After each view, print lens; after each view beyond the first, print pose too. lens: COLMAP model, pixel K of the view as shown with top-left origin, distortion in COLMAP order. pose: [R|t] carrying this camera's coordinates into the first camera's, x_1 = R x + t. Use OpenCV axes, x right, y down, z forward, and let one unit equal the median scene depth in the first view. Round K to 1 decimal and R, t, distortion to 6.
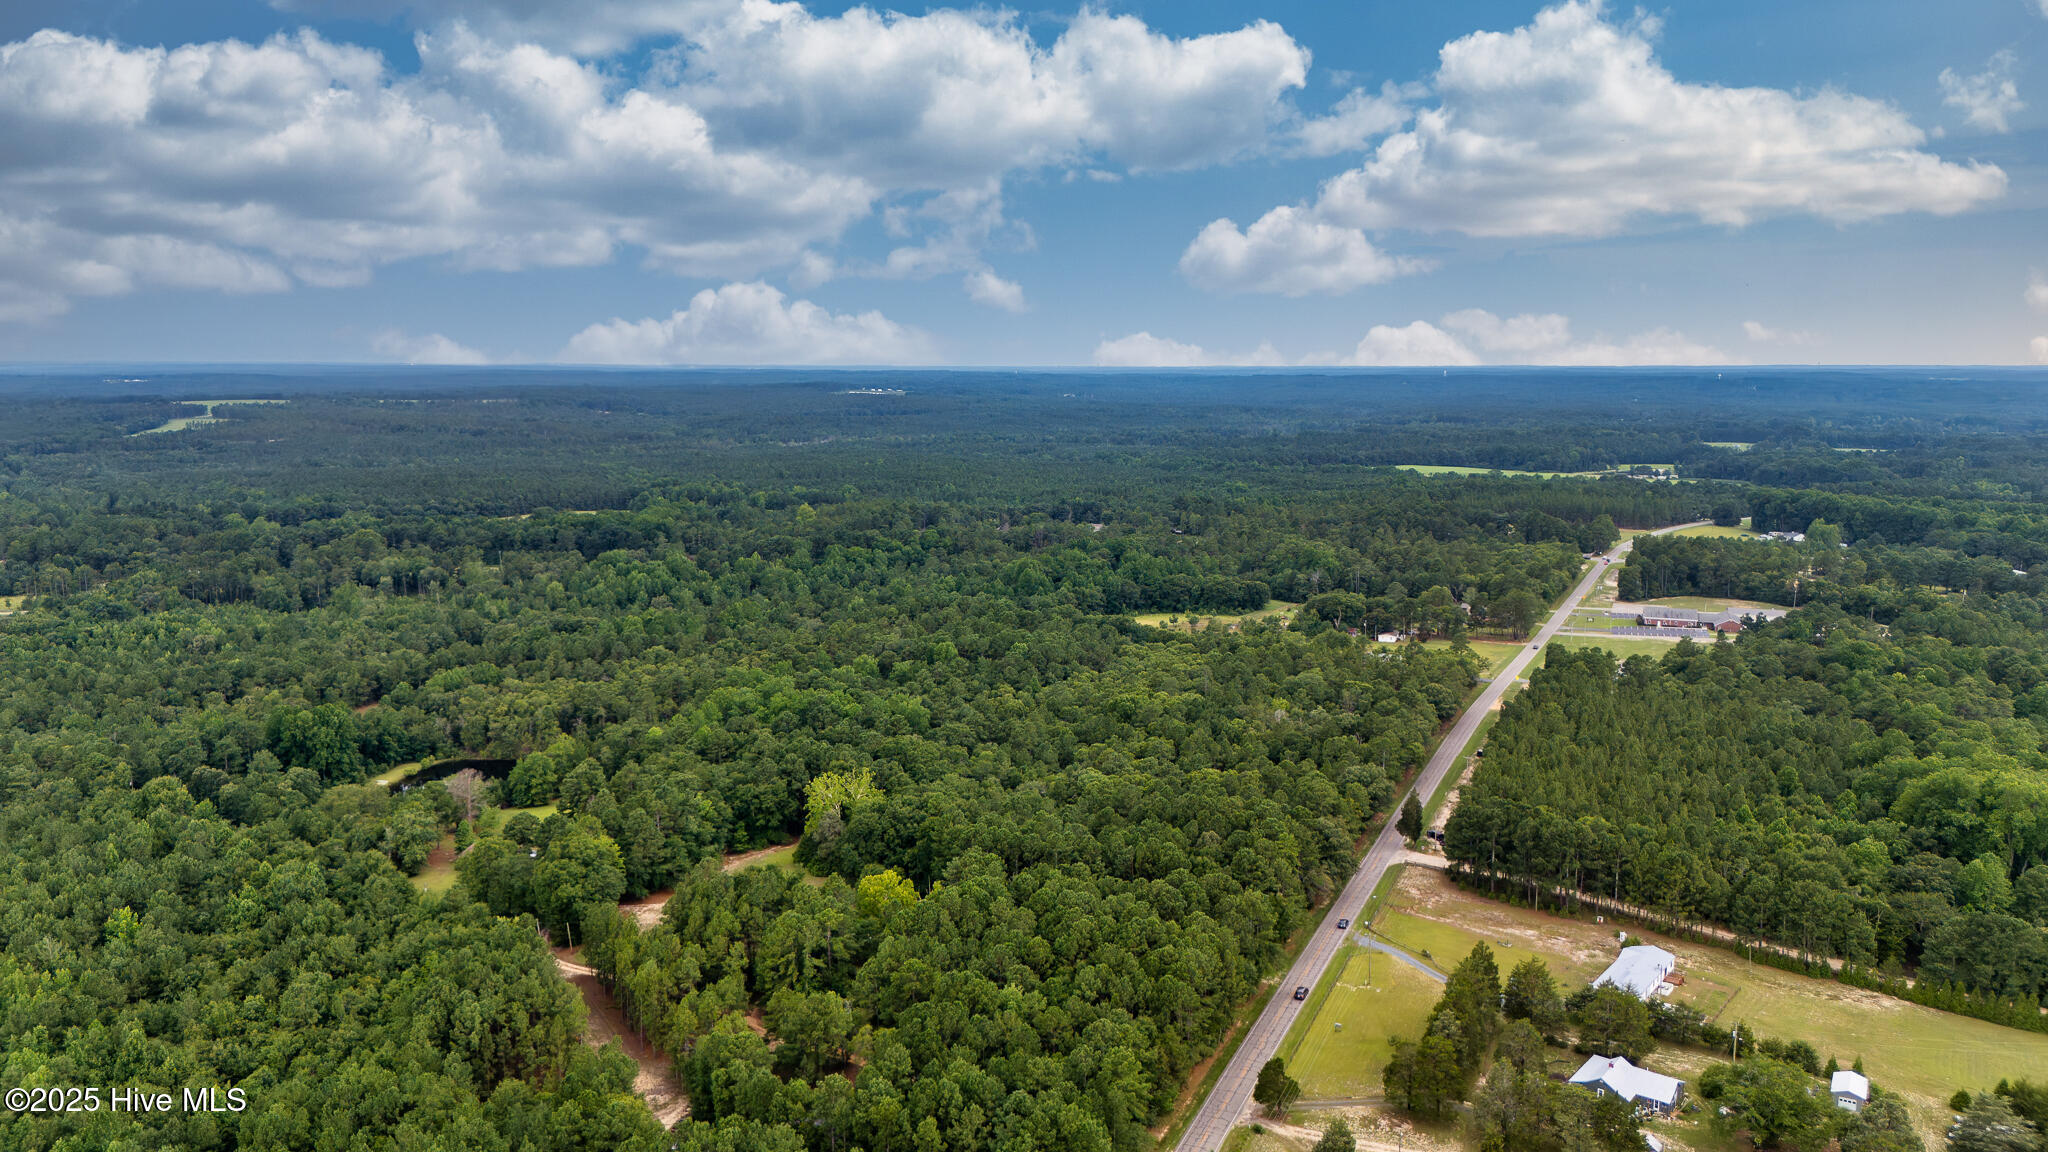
lens RADIAL K [[1524.2, 0, 1065.3], [0, 1524.2, 576.5], [0, 0, 1]] dist [0.090974, -0.109033]
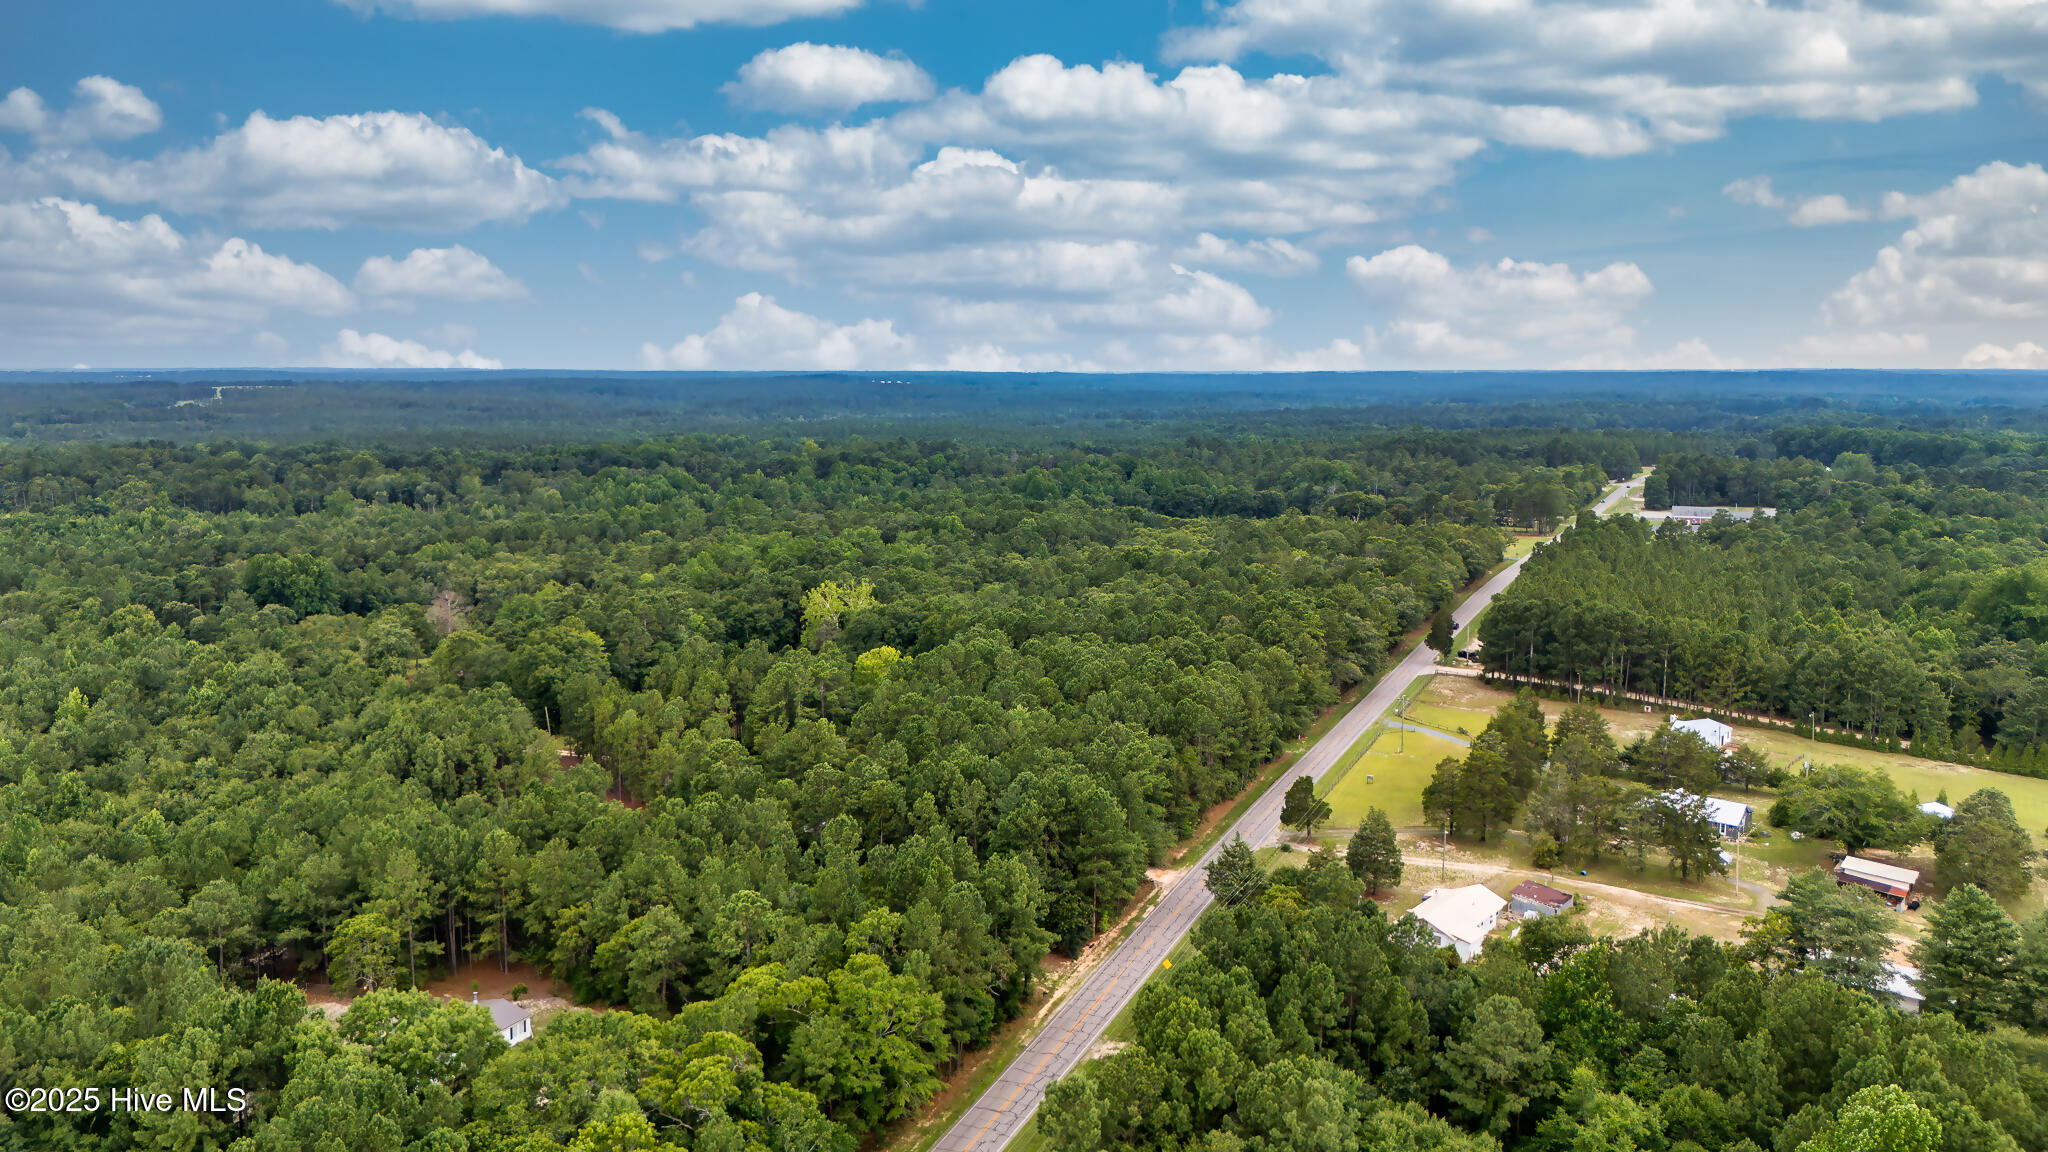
lens RADIAL K [[1524.2, 0, 1065.3], [0, 1524.2, 576.5], [0, 0, 1]] dist [0.090974, -0.109033]
pose [[0.999979, -0.000218, -0.006538, -0.000256], [0.000225, 0.999999, 0.001117, 0.131986], [0.006538, -0.001119, 0.999978, 0.058902]]
